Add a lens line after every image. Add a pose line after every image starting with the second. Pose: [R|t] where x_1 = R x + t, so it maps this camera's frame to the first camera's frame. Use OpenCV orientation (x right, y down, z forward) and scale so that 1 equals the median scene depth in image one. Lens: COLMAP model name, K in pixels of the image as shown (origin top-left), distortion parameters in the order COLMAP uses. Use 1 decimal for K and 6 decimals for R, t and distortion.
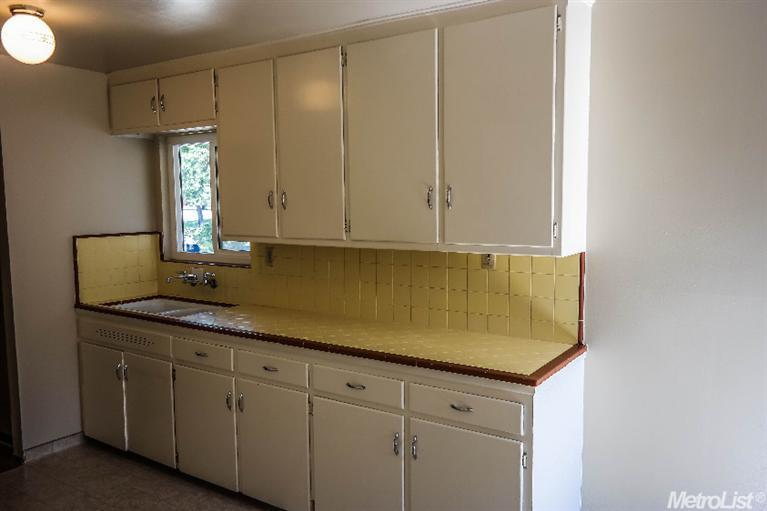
lens RADIAL K [[624.2, 0, 377.3], [0, 624.2, 256.6], [0, 0, 1]] dist [0.013794, 0.011992]
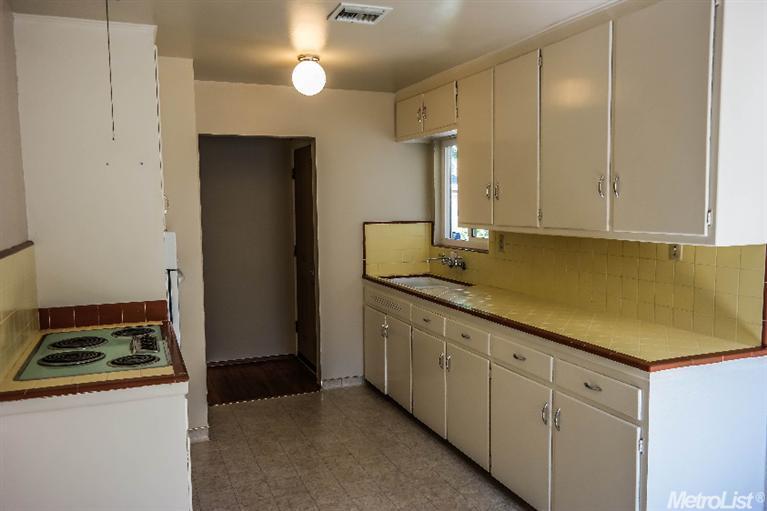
lens RADIAL K [[624.2, 0, 377.3], [0, 624.2, 256.6], [0, 0, 1]] dist [0.013794, 0.011992]
pose [[0.827918, 0.049029, -0.558702, 0.311365], [-0.049755, 0.998665, 0.013908, 0.022026], [0.558637, 0.016284, 0.829252, -0.053762]]
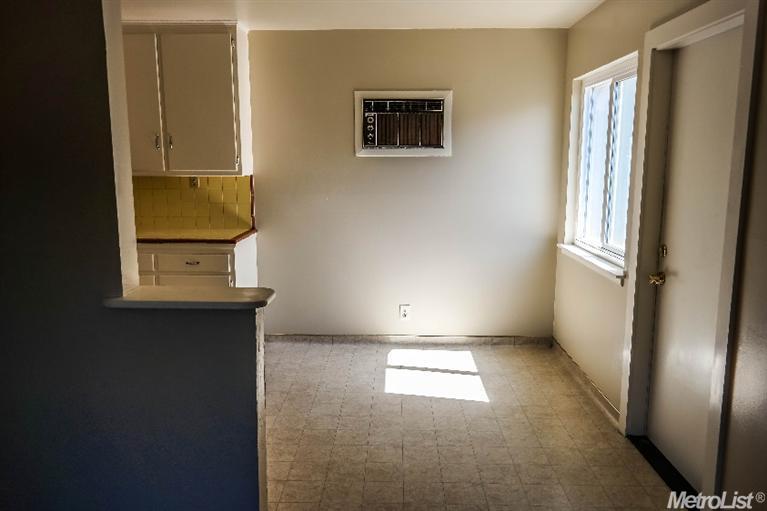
lens RADIAL K [[624.2, 0, 377.3], [0, 624.2, 256.6], [0, 0, 1]] dist [0.013794, 0.011992]
pose [[0.846106, -0.083714, 0.526400, -0.263054], [0.045626, 0.995340, 0.084954, 0.074646], [-0.531058, -0.047863, 0.845982, -0.567488]]
